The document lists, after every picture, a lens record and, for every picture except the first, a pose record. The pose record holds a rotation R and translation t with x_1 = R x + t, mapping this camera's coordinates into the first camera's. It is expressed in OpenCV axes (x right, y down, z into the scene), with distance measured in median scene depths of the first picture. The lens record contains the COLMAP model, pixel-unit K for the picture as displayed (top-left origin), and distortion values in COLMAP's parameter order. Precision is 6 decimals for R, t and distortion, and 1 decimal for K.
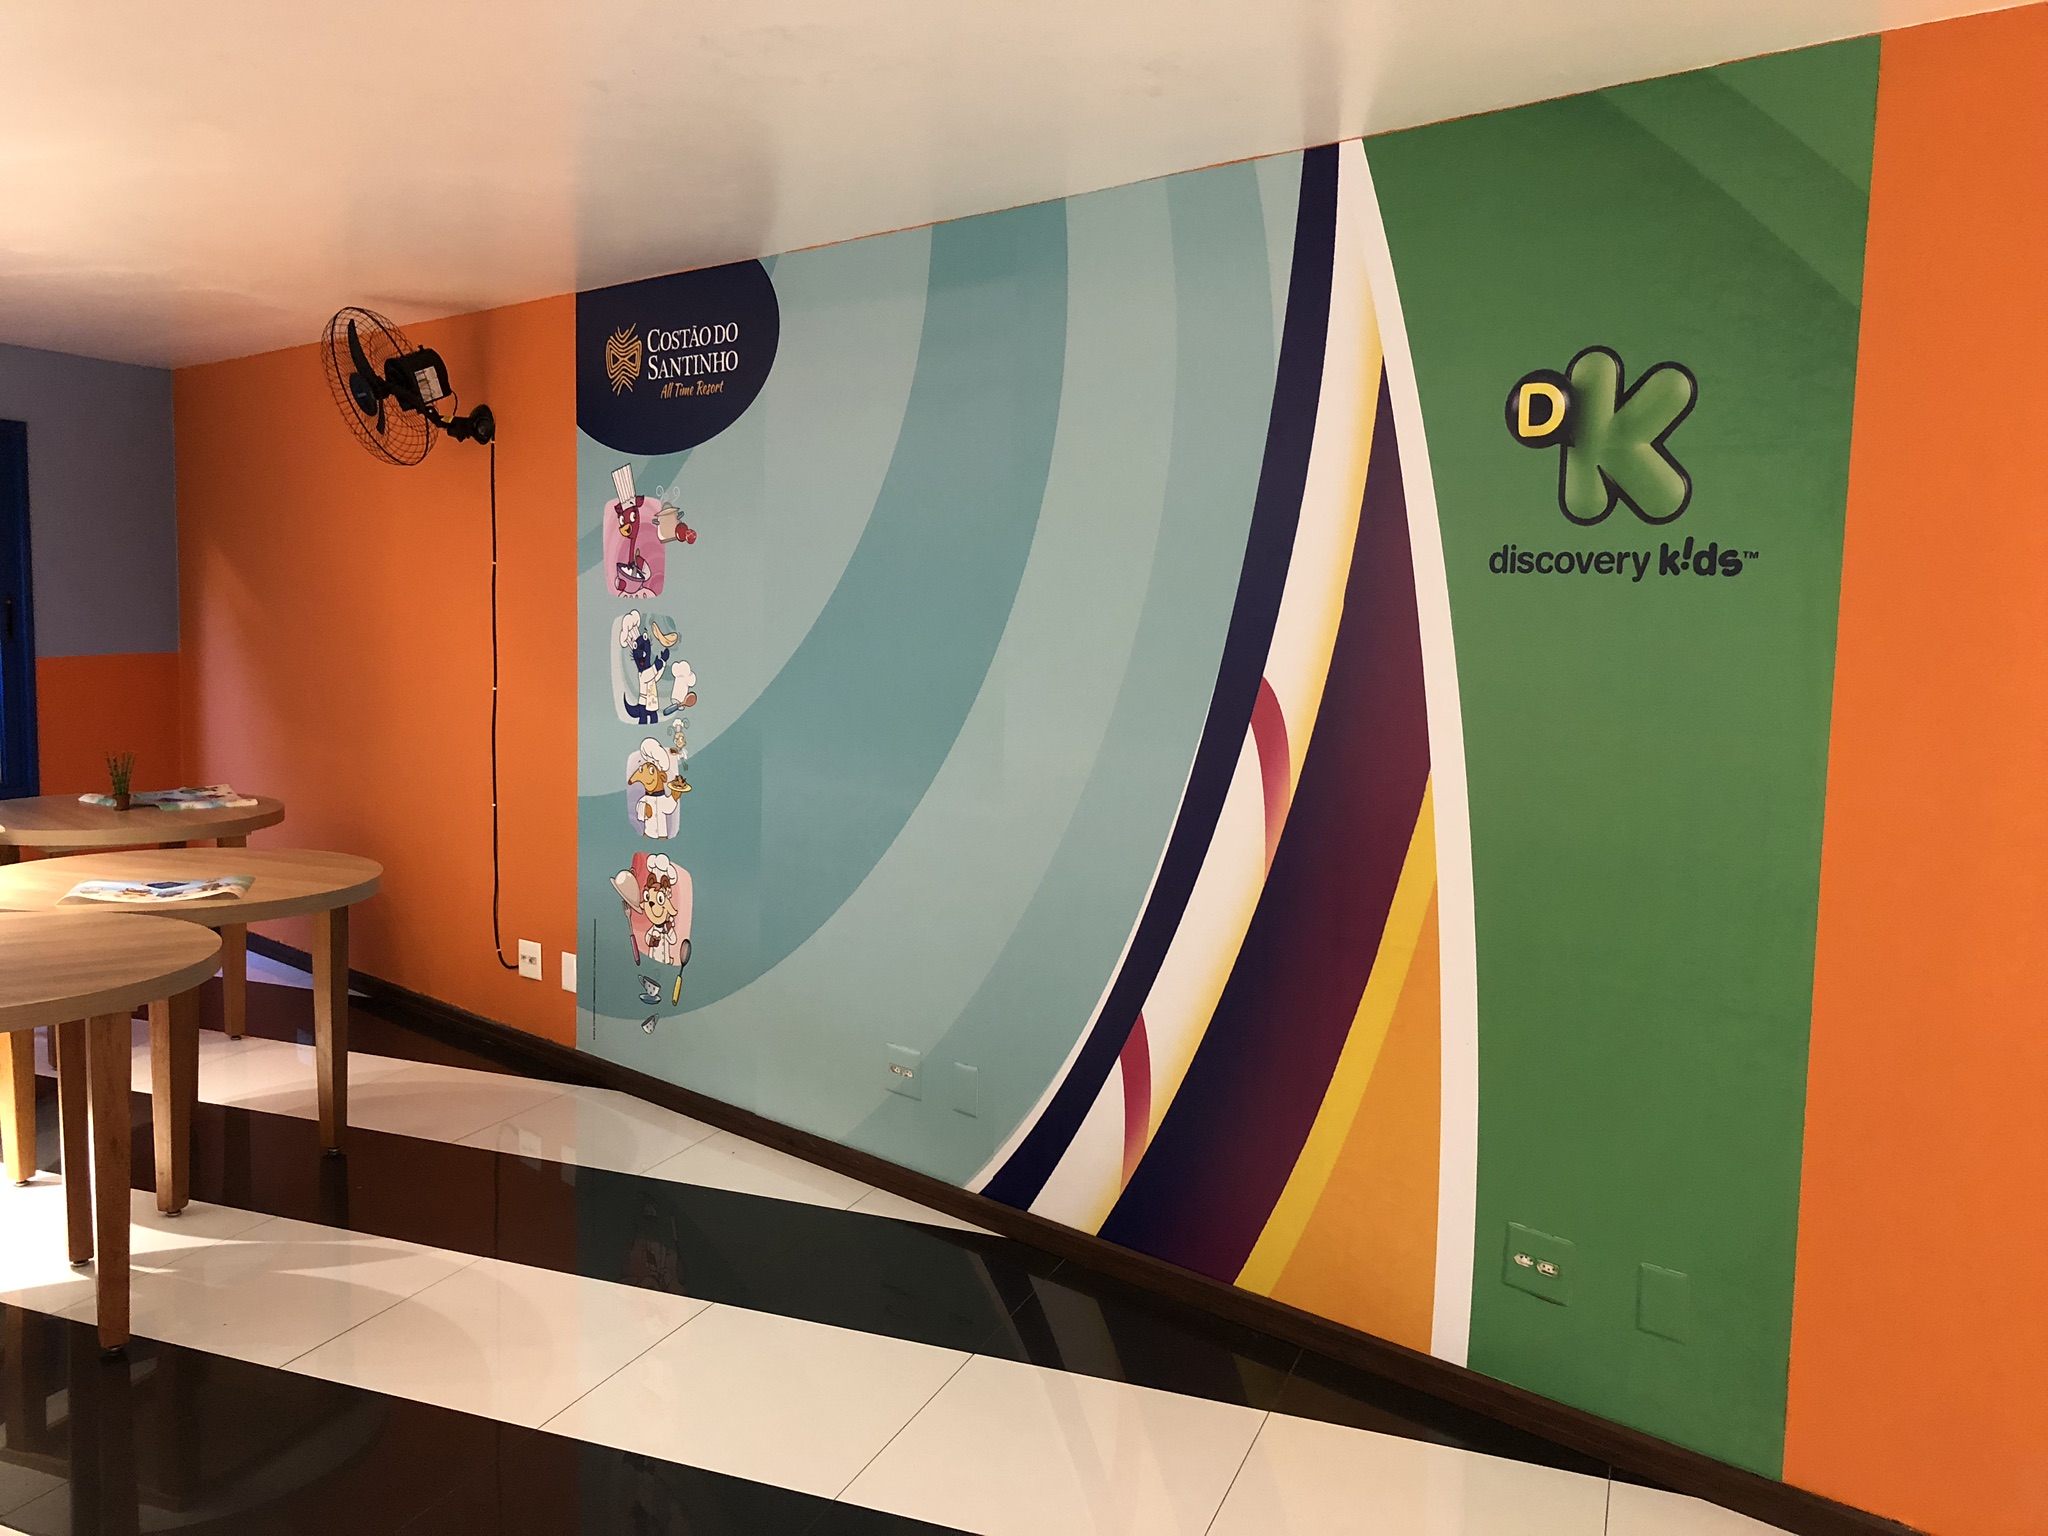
lens RADIAL K [[1696.7, 0, 1024.0], [0, 1696.7, 768.0], [0, 0, 1]] dist [0.081716, -0.098275]
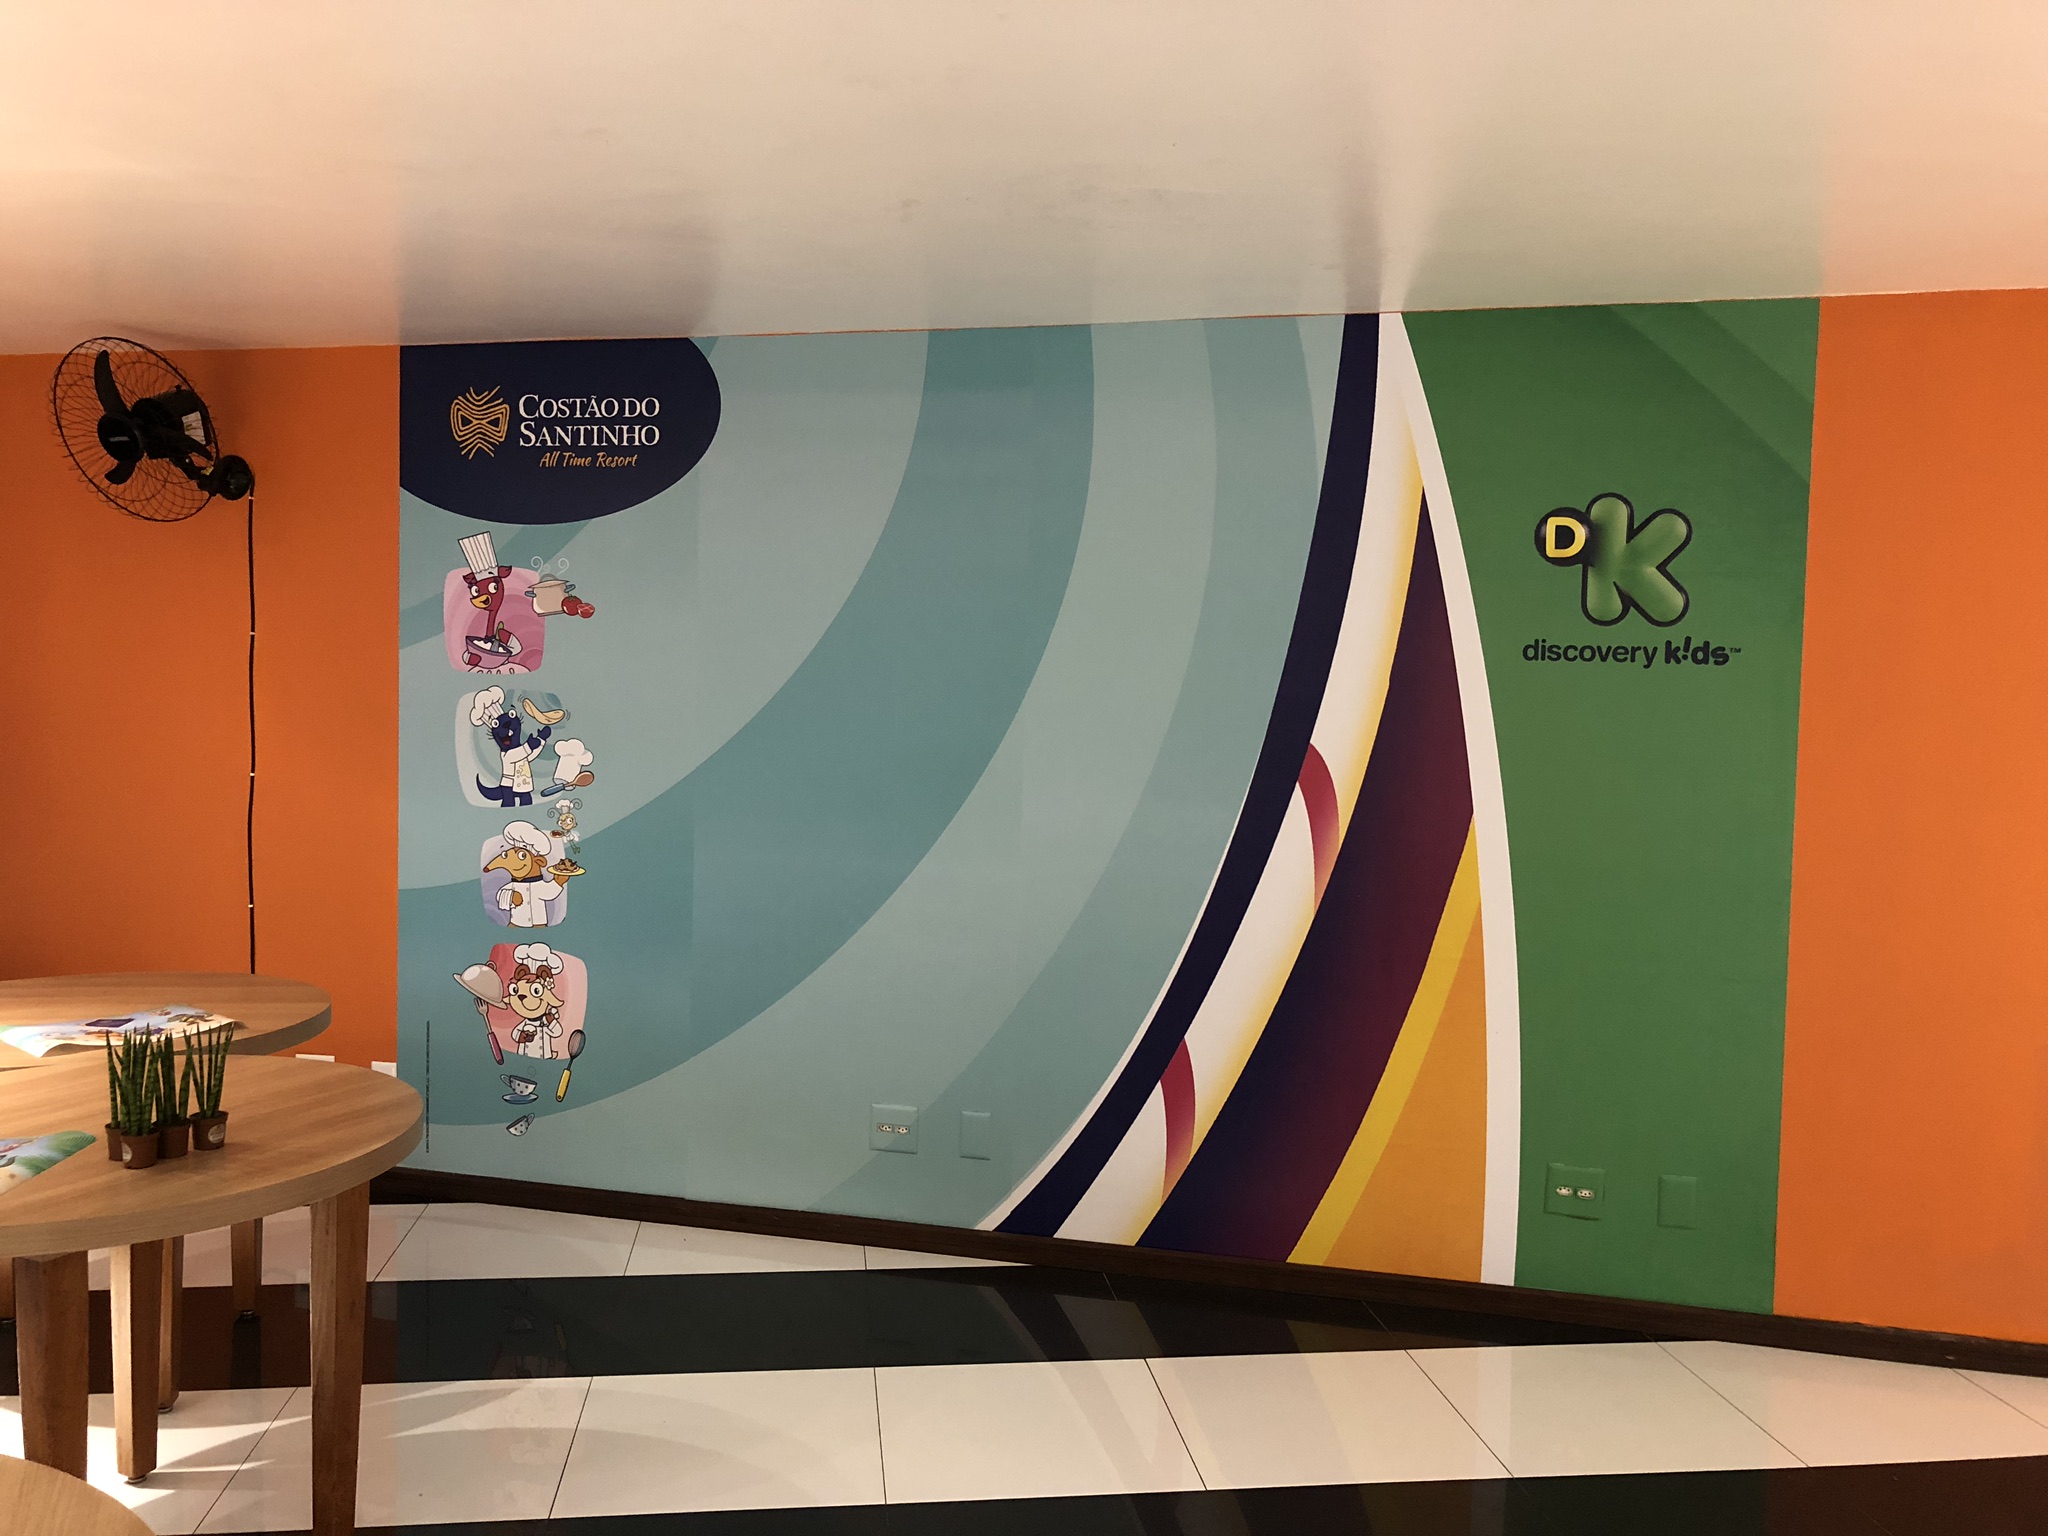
lens RADIAL K [[1696.7, 0, 1024.0], [0, 1696.7, 768.0], [0, 0, 1]] dist [0.081716, -0.098275]
pose [[0.874940, -0.032215, 0.483159, -0.561302], [0.046374, 0.998773, -0.017383, -0.022827], [-0.482006, 0.037615, 0.875360, 0.044396]]
